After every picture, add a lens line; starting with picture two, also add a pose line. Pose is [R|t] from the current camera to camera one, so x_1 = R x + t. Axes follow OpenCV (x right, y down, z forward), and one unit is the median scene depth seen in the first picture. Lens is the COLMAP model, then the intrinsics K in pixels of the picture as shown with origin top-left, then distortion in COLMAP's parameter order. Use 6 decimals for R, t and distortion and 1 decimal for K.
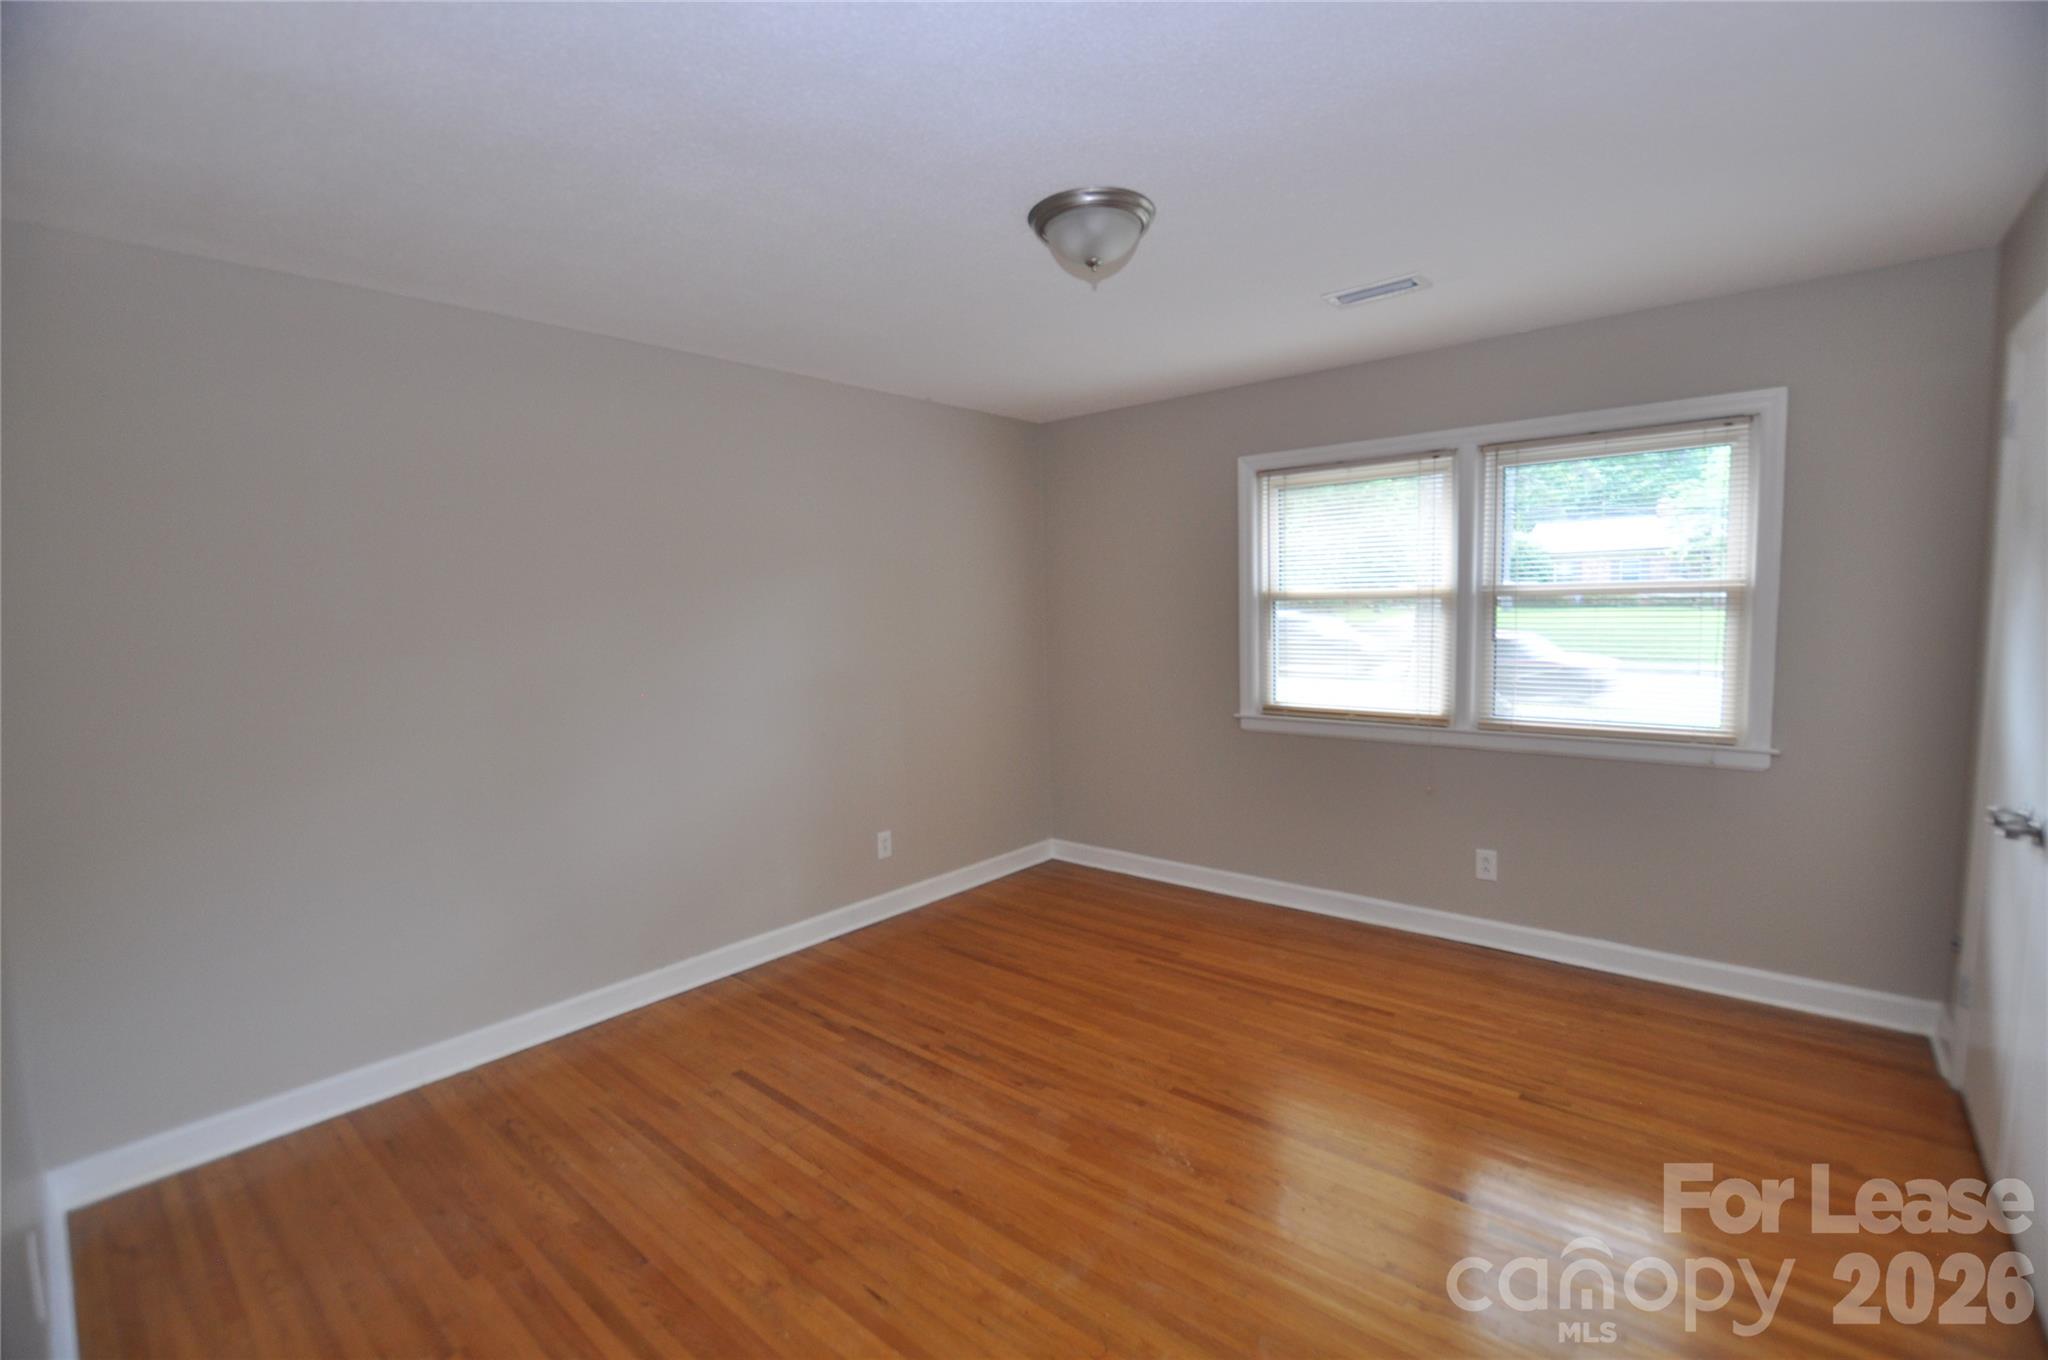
lens RADIAL K [[901.3, 0, 1028.9], [0, 901.3, 694.4], [0, 0, 1]] dist [-0.028321, 0.000555]
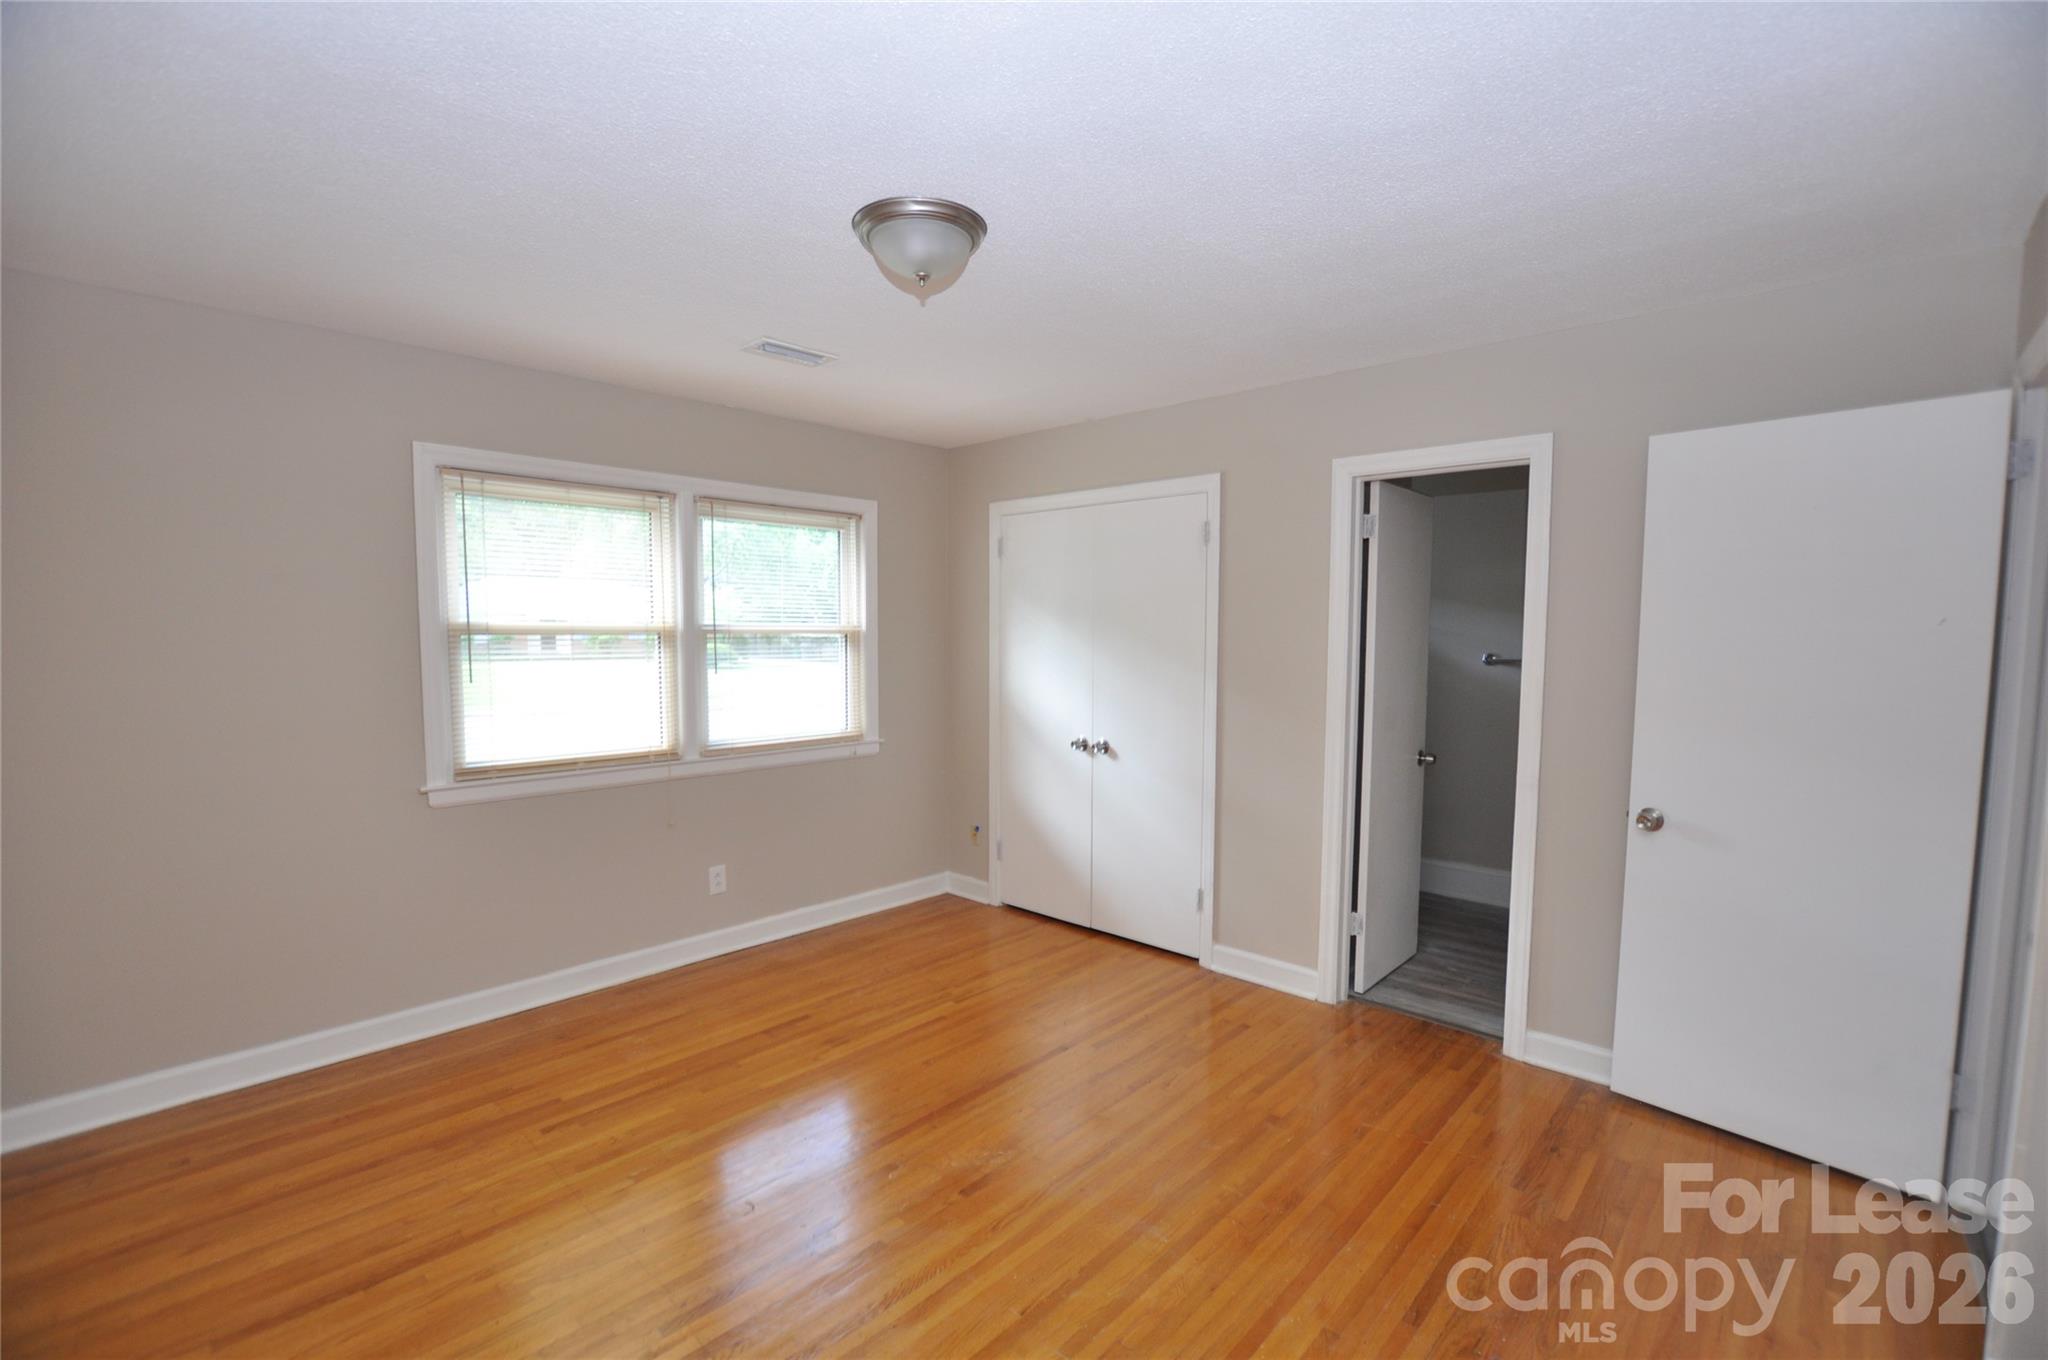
lens RADIAL K [[901.3, 0, 1028.9], [0, 901.3, 694.4], [0, 0, 1]] dist [-0.028321, 0.000555]
pose [[0.037497, -0.042666, 0.998385, -0.566658], [0.096900, 0.994535, 0.038862, -0.040586], [-0.994588, 0.095286, 0.041426, 0.563296]]
